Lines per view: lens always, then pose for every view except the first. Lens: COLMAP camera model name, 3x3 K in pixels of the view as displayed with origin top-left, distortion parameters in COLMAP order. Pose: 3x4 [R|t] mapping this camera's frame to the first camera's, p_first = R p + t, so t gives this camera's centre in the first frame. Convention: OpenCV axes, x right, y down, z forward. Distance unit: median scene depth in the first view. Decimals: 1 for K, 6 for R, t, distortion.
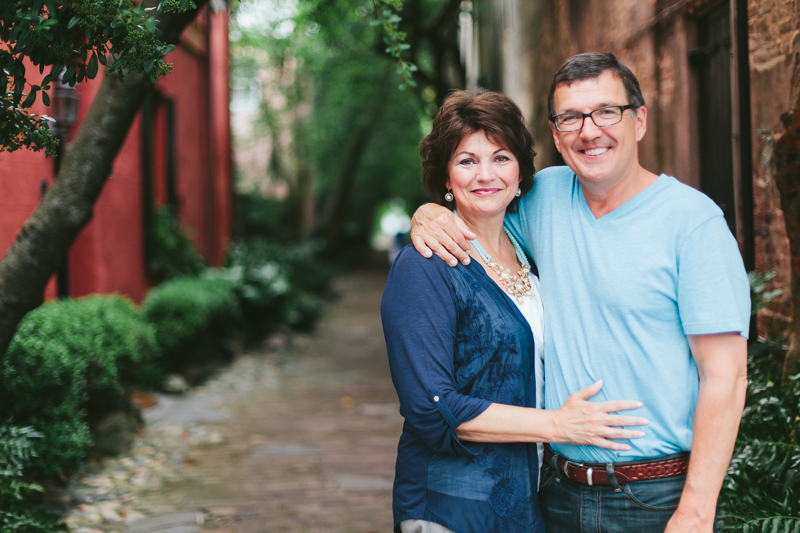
lens RADIAL K [[1168.9, 0, 400.0], [0, 1168.9, 266.5], [0, 0, 1]] dist [0.002034, -0.072548]
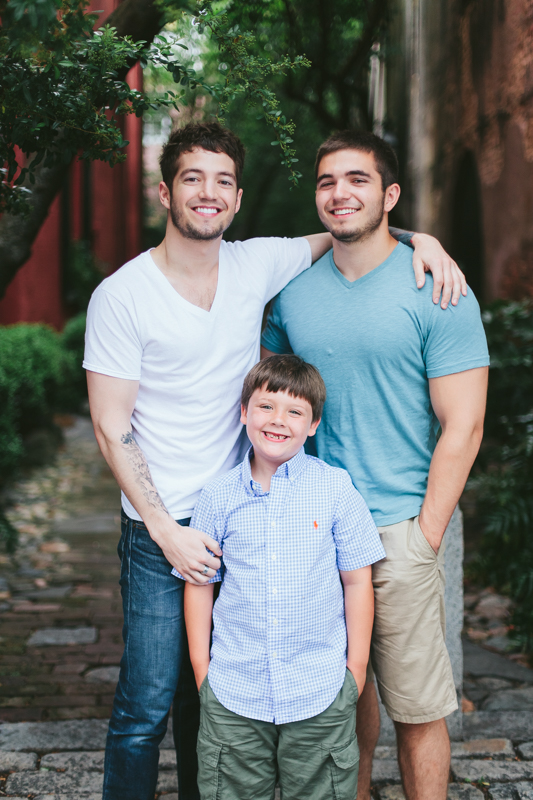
lens RADIAL K [[1177.8, 0, 266.5], [0, 1177.8, 400.0], [0, 0, 1]] dist [-0.004538, -0.050390]
pose [[0.999069, 0.031472, -0.029501, 0.005082], [-0.028914, 0.996092, 0.083456, -0.003353], [0.032012, -0.082525, 0.996075, -0.122979]]
